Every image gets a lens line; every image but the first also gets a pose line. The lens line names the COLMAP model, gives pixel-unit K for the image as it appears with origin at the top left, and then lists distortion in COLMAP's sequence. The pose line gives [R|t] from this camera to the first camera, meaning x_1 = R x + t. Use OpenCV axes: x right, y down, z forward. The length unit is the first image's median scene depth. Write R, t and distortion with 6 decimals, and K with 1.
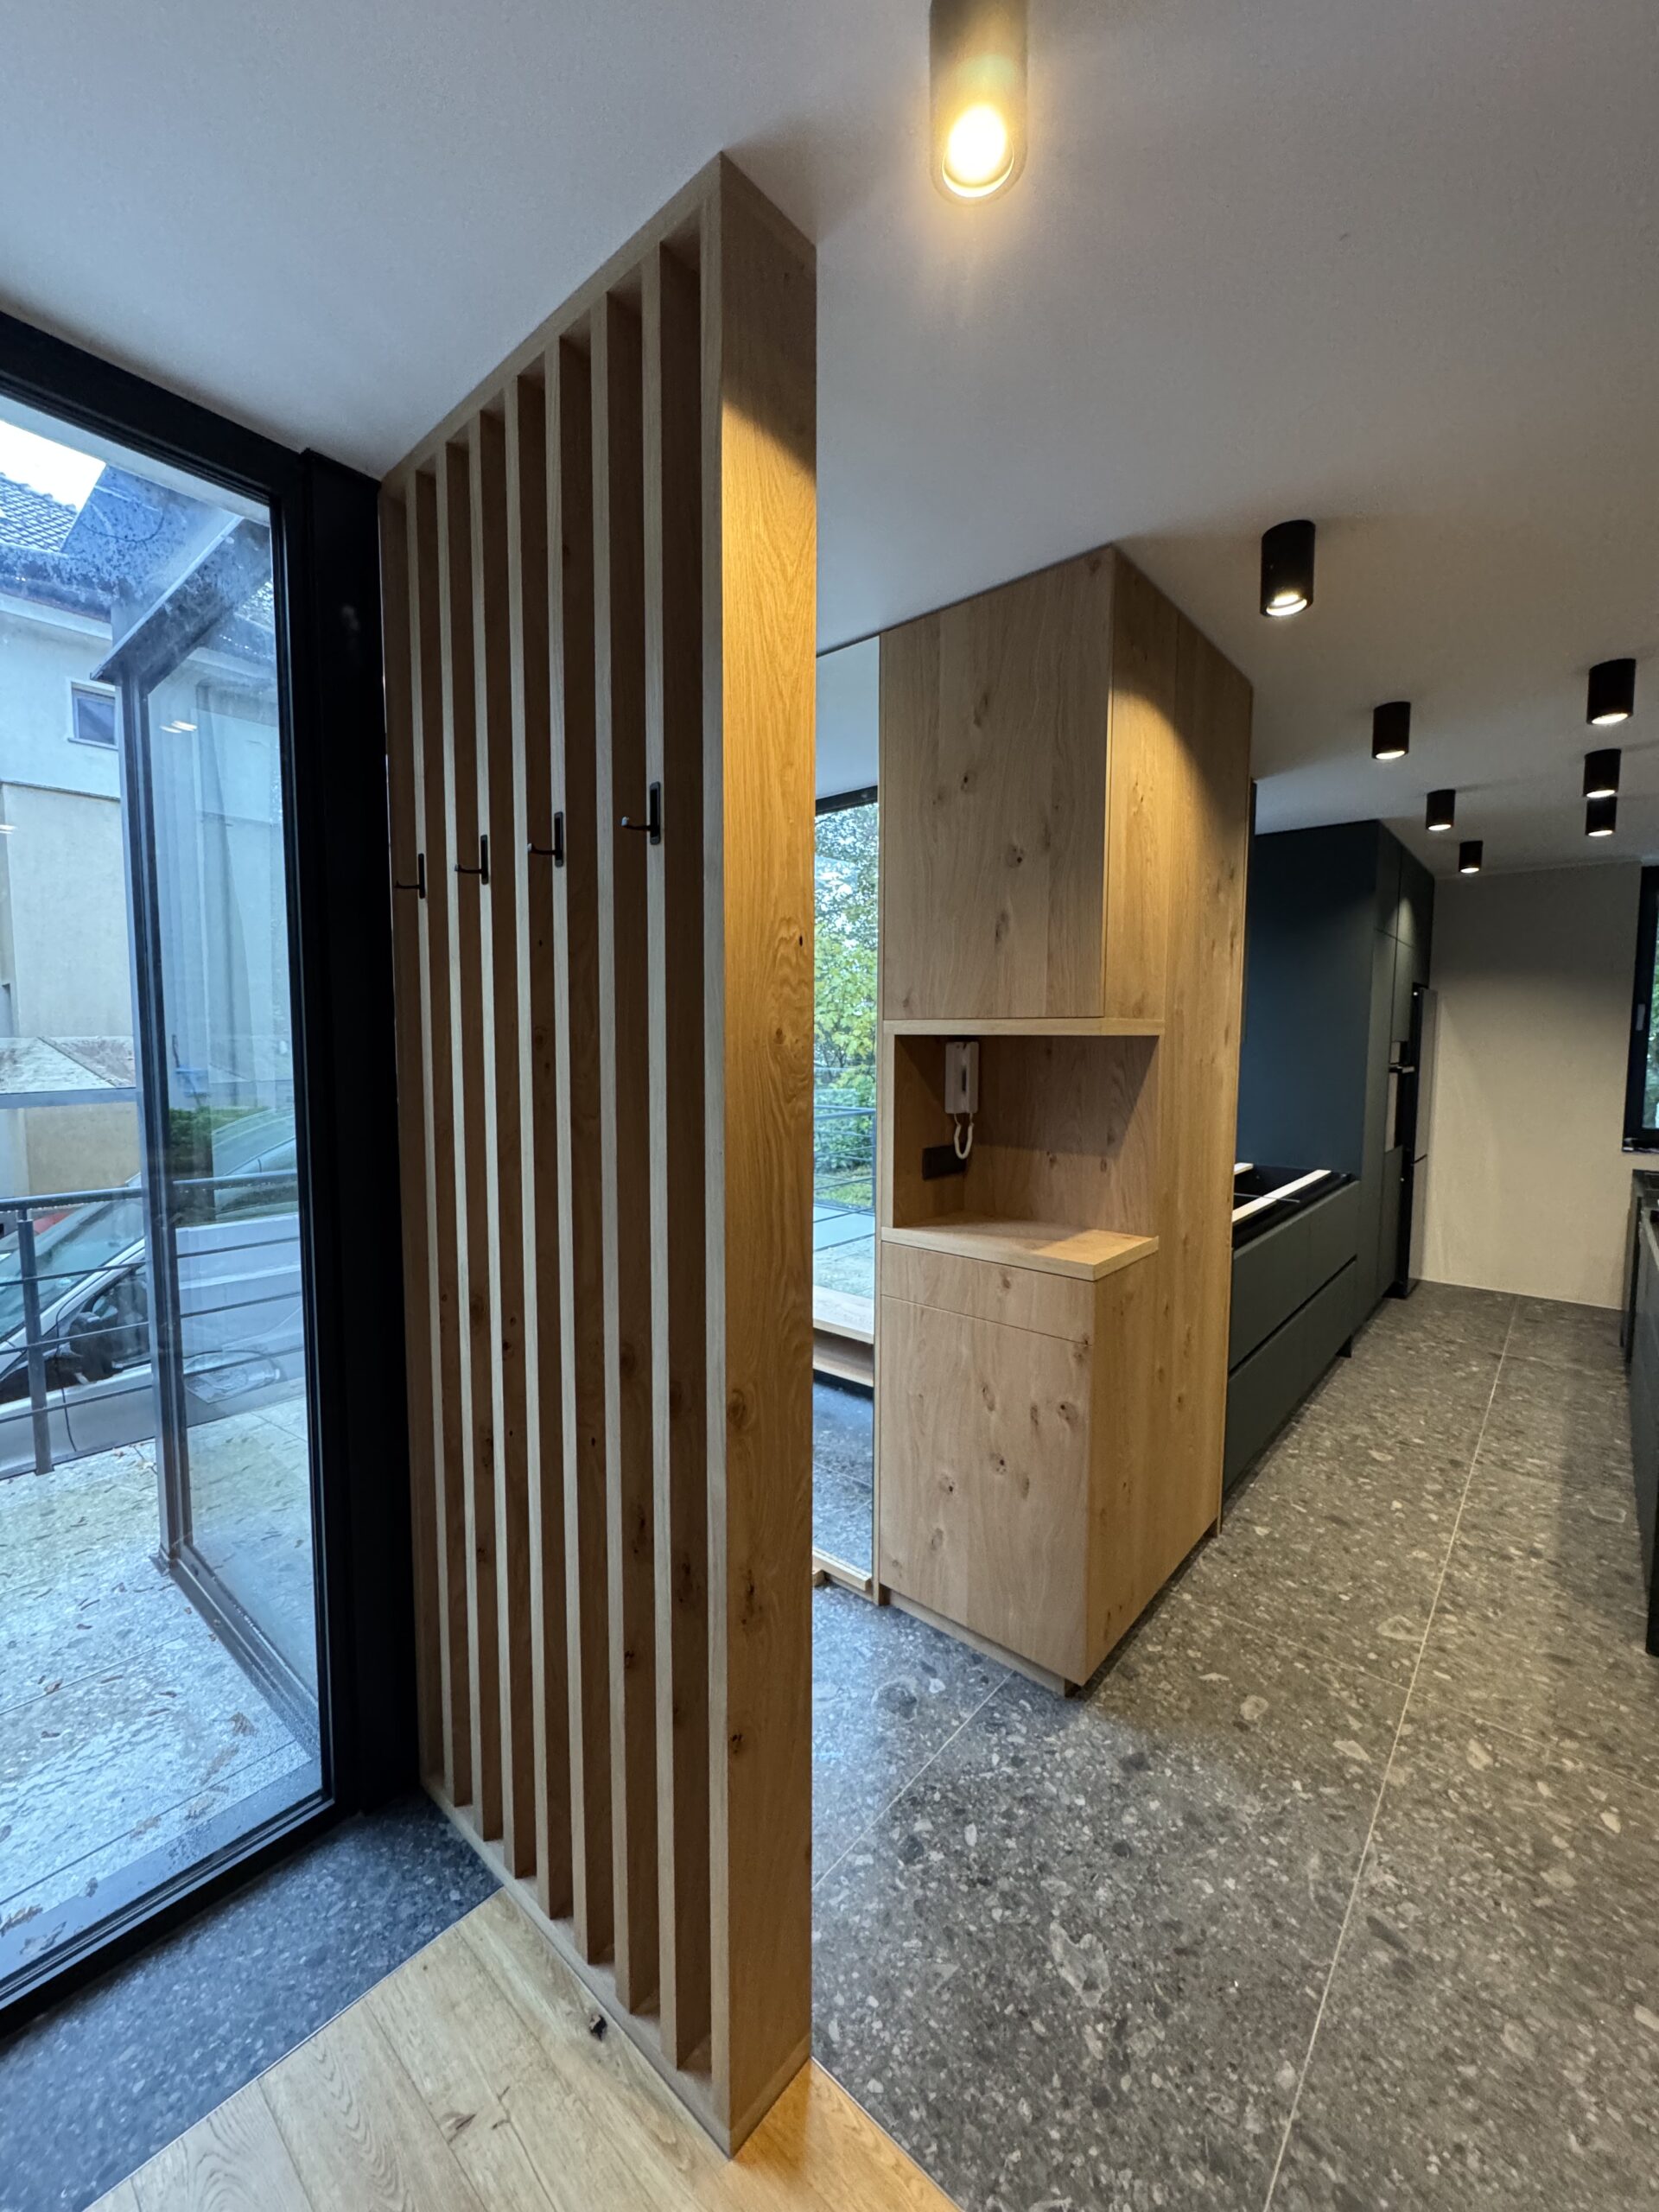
lens RADIAL K [[872.6, 0, 829.6], [0, 872.6, 1102.3], [0, 0, 1]] dist [-0.003534, 0.000828]
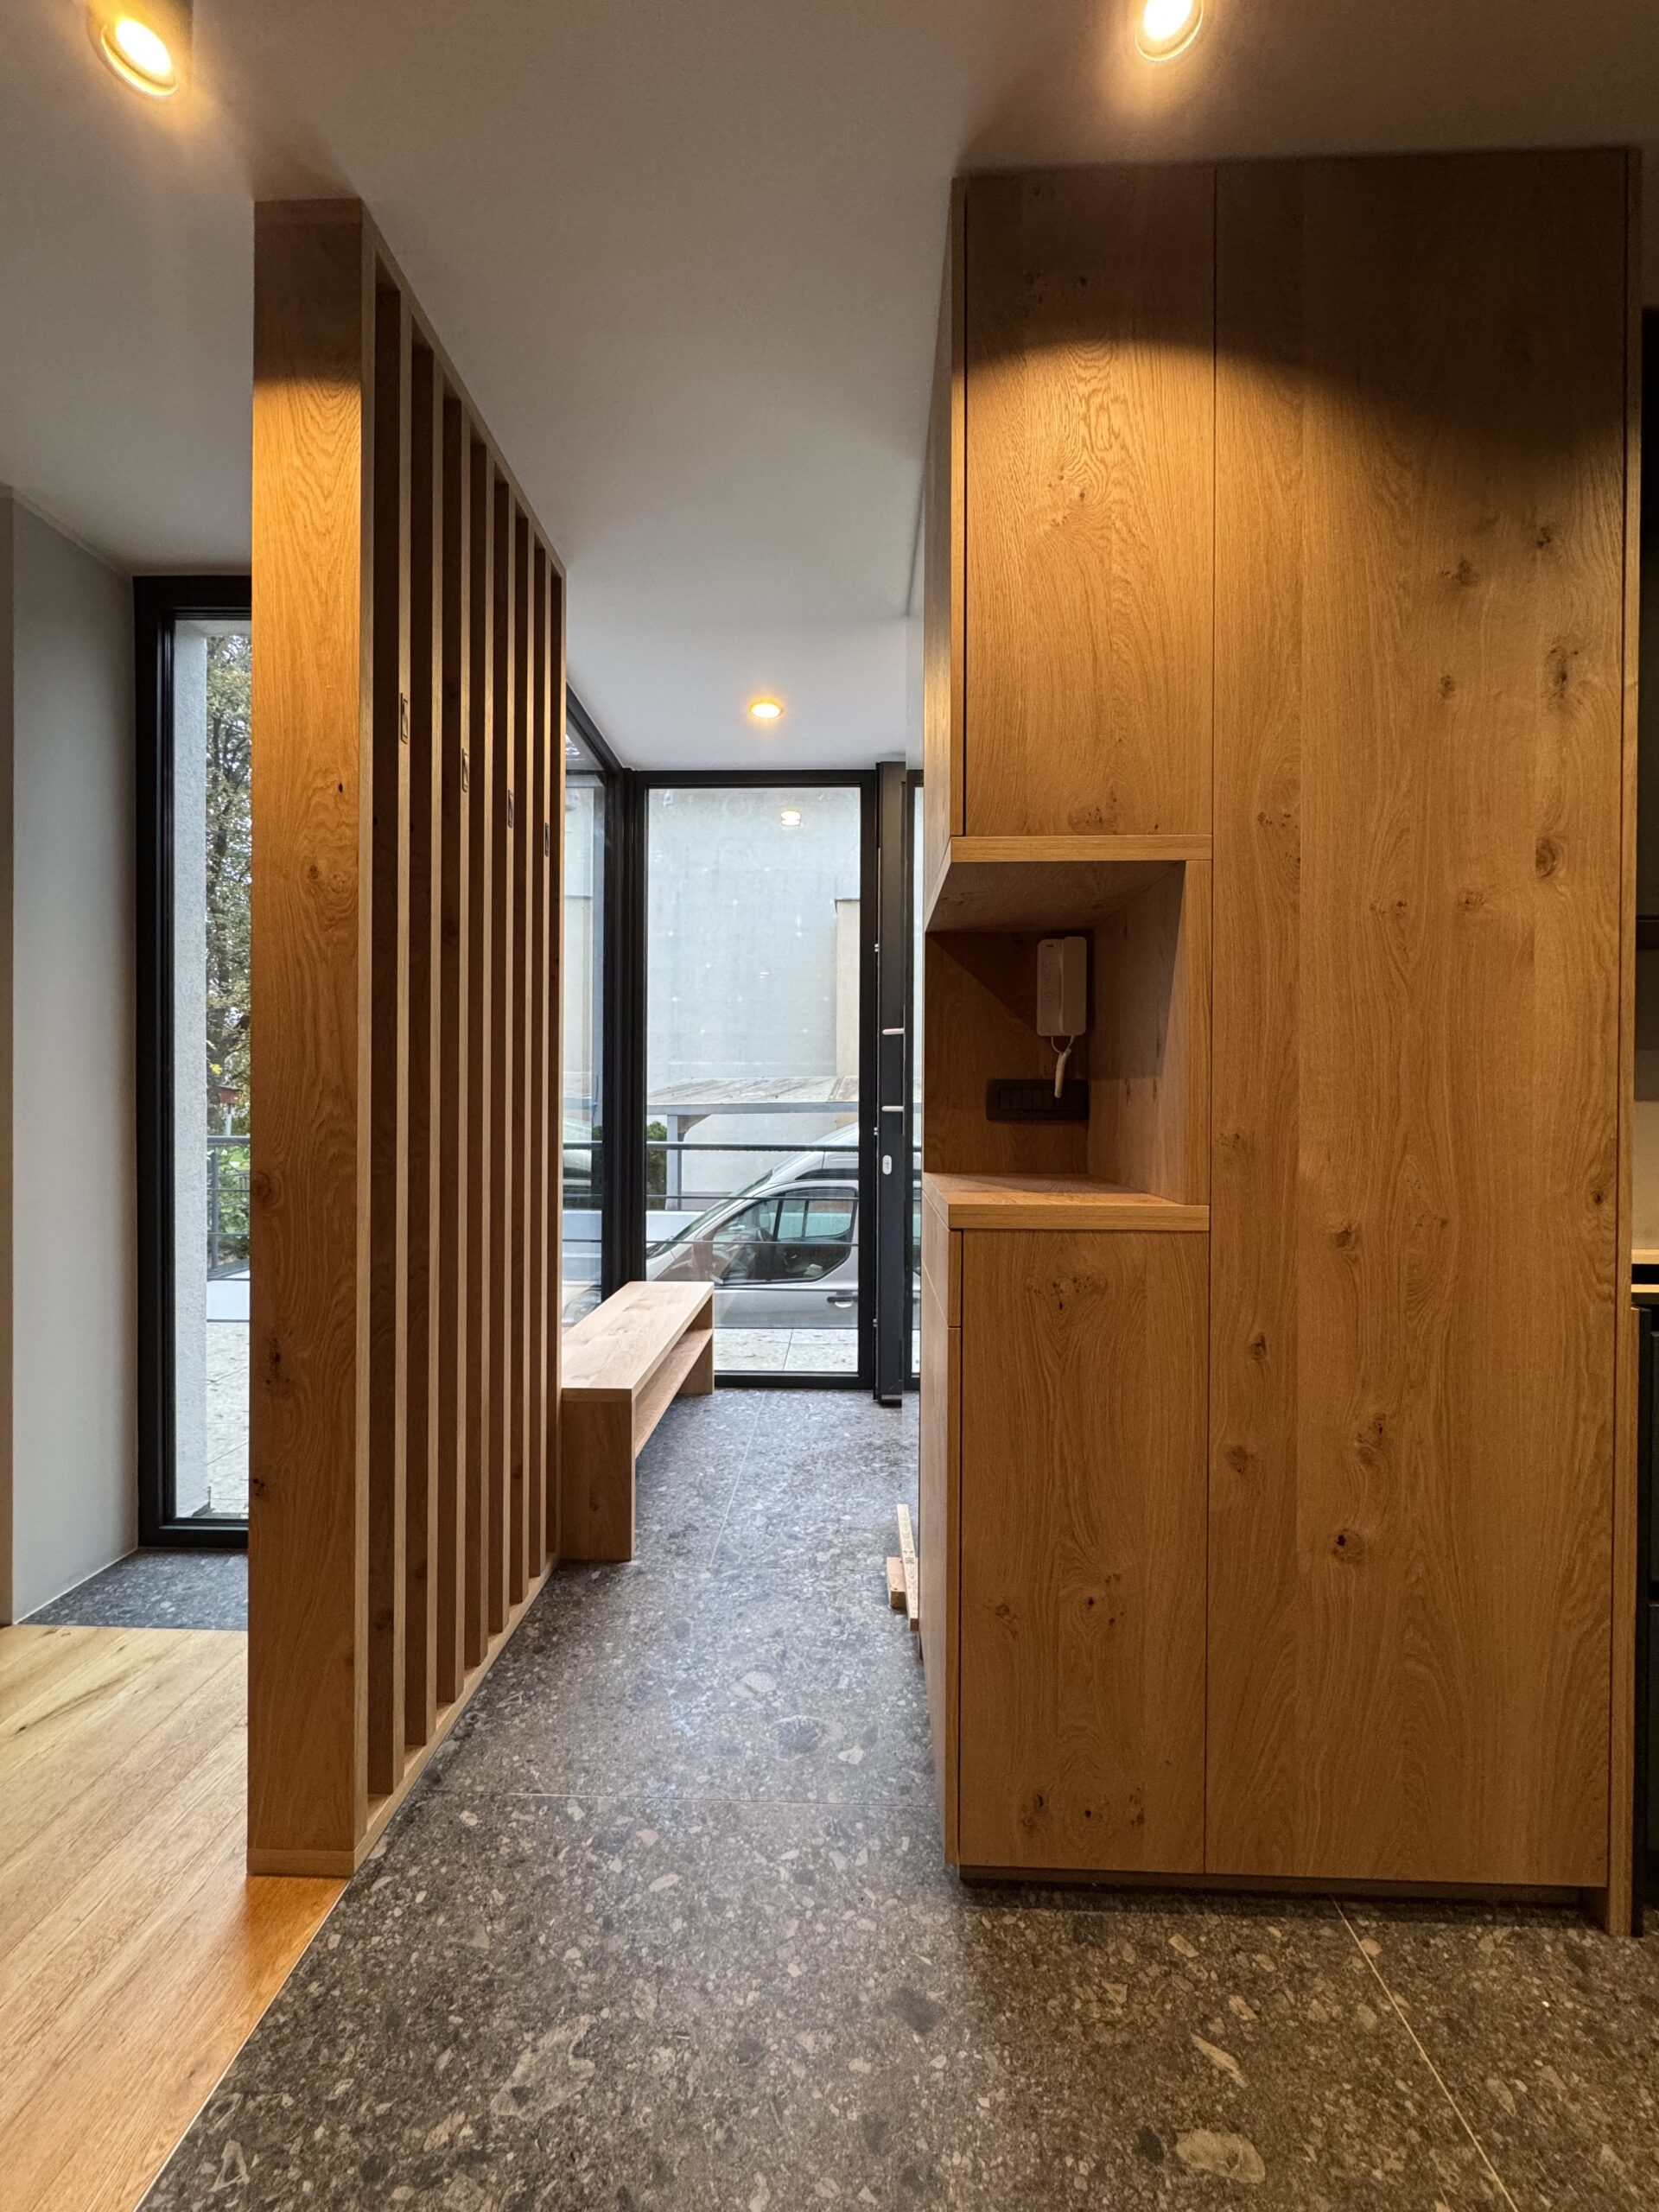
lens RADIAL K [[872.6, 0, 840.0], [0, 872.6, 1105.9], [0, 0, 1]] dist [-0.003534, 0.000828]
pose [[0.630474, 0.000324, -0.776211, 0.927369], [-0.057742, 0.997249, -0.046484, 0.178027], [0.774060, 0.074126, 0.628758, 0.610791]]
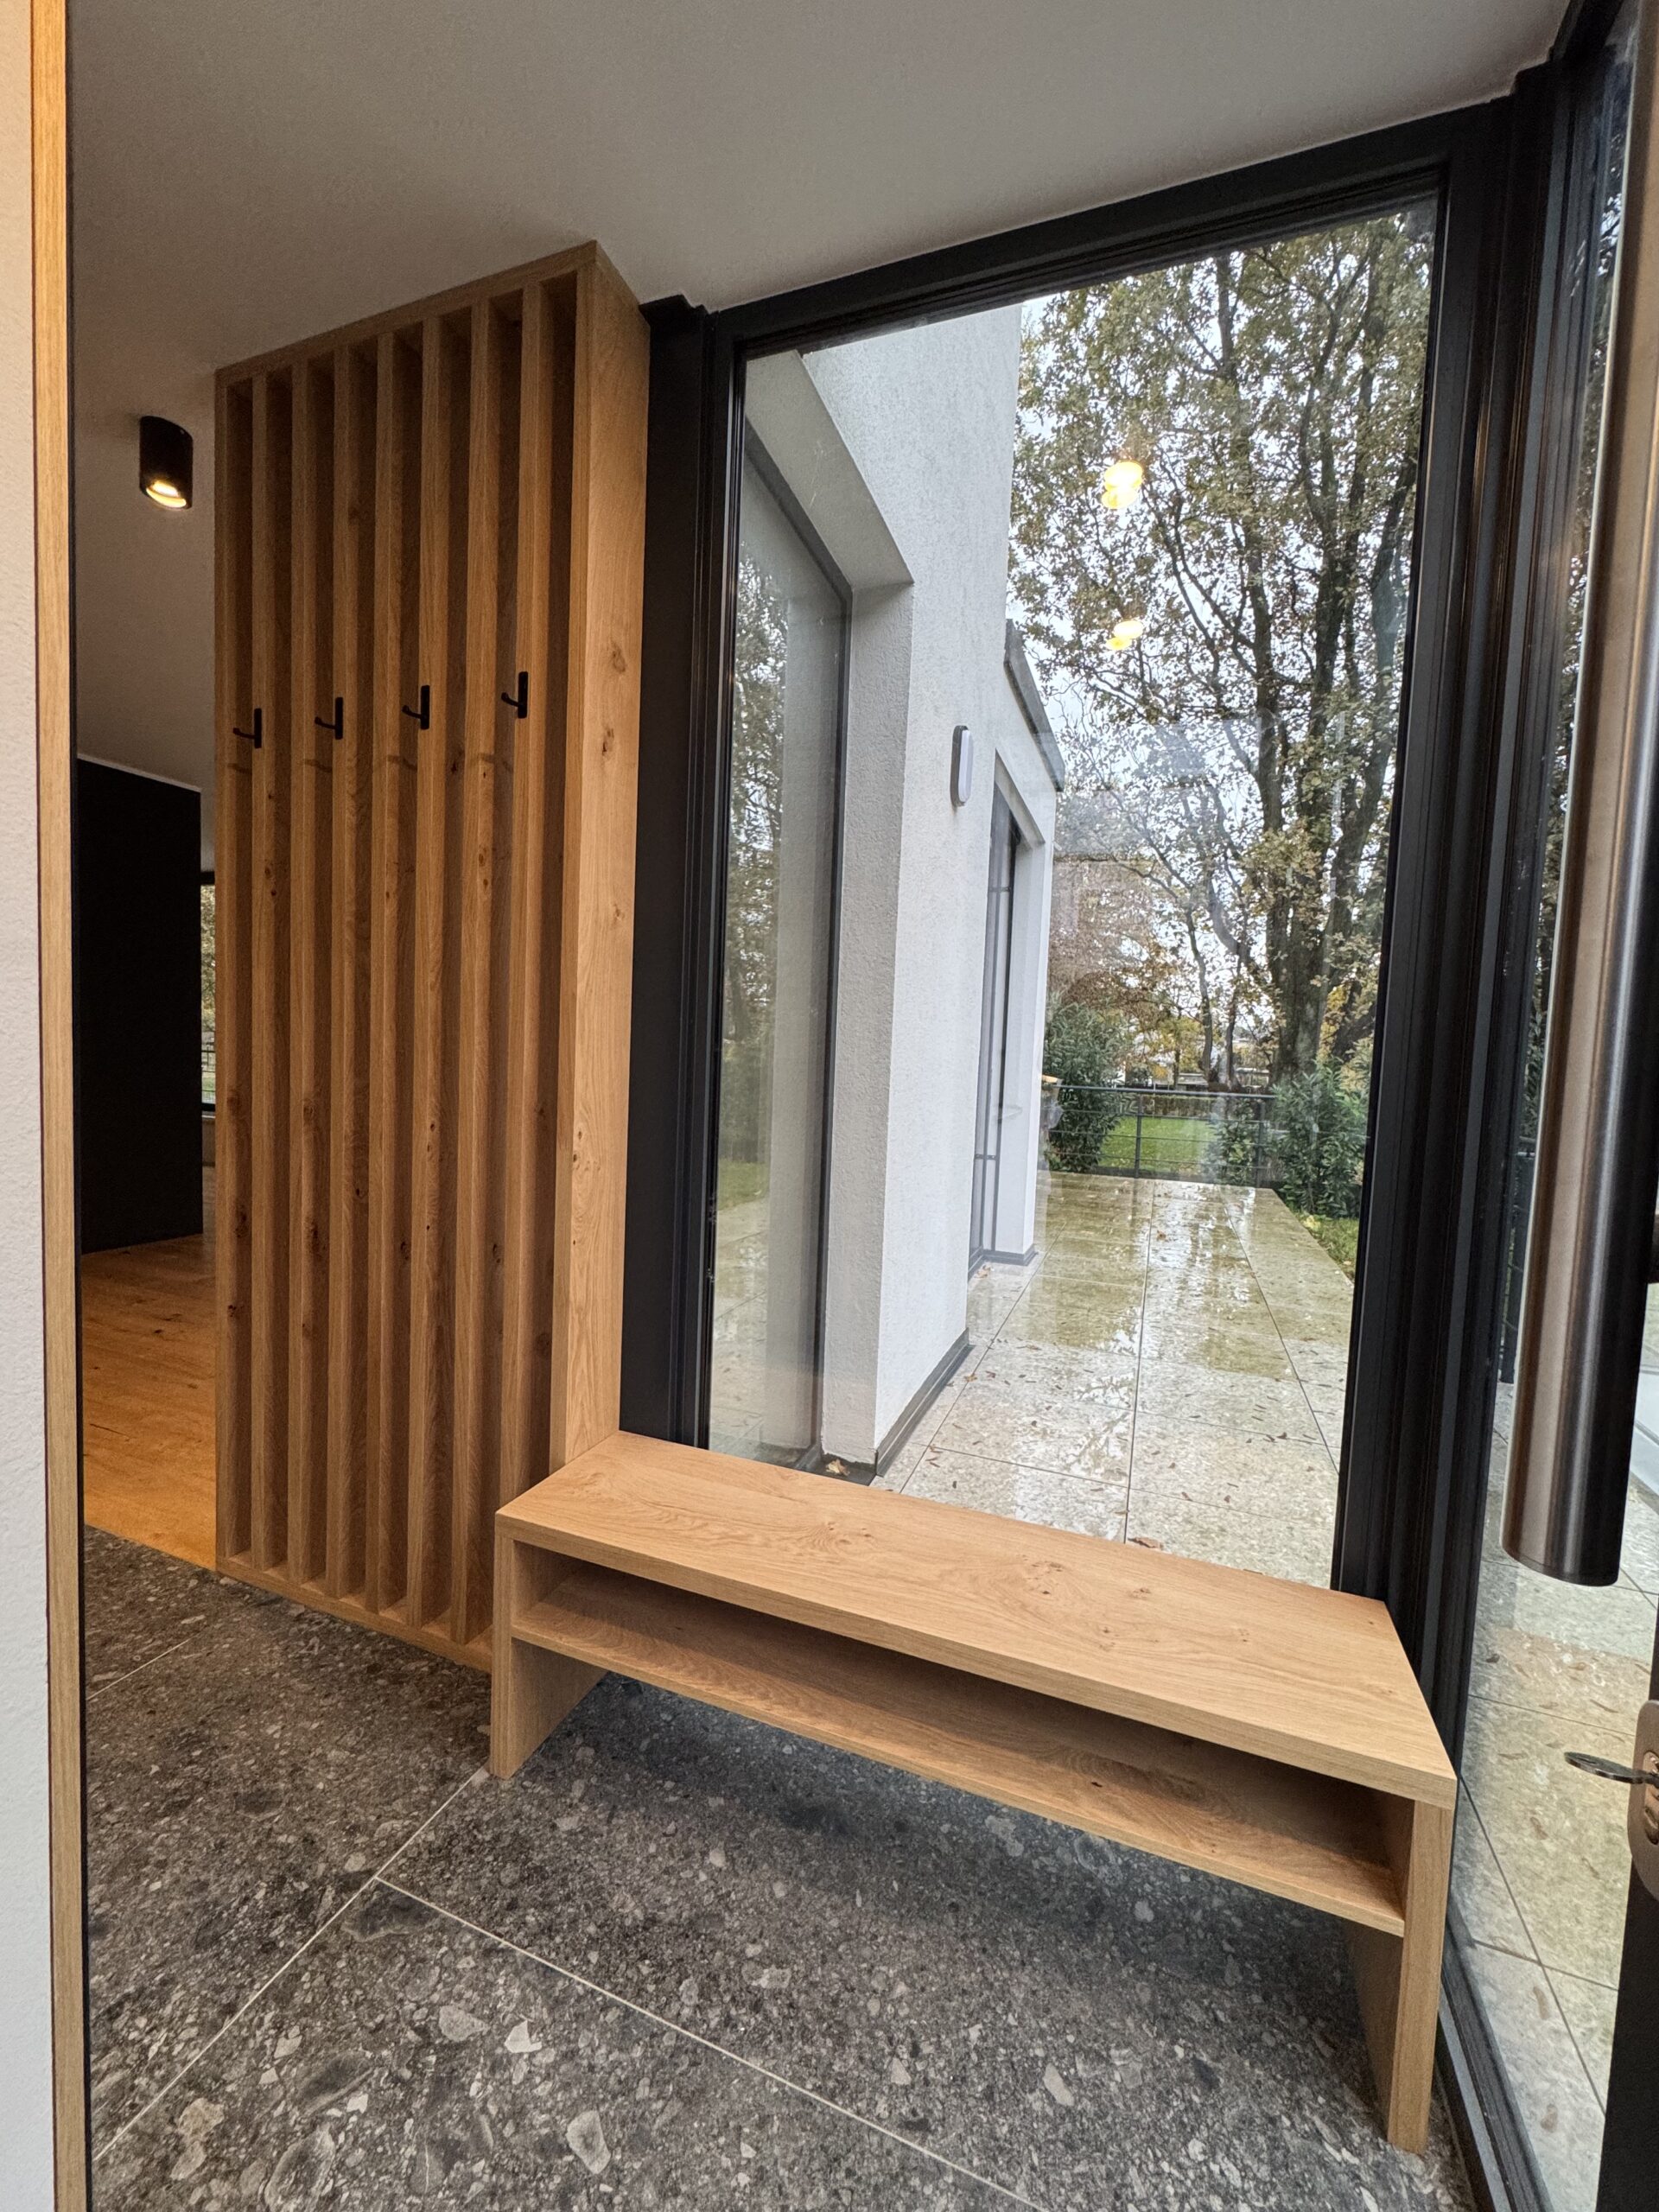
lens RADIAL K [[872.6, 0, 830.6], [0, 872.6, 1105.3], [0, 0, 1]] dist [-0.003534, 0.000828]
pose [[-0.942062, -0.021581, -0.334745, -0.407731], [-0.068848, 0.989123, 0.129987, 0.031566], [0.328299, 0.145502, -0.933300, 2.167783]]
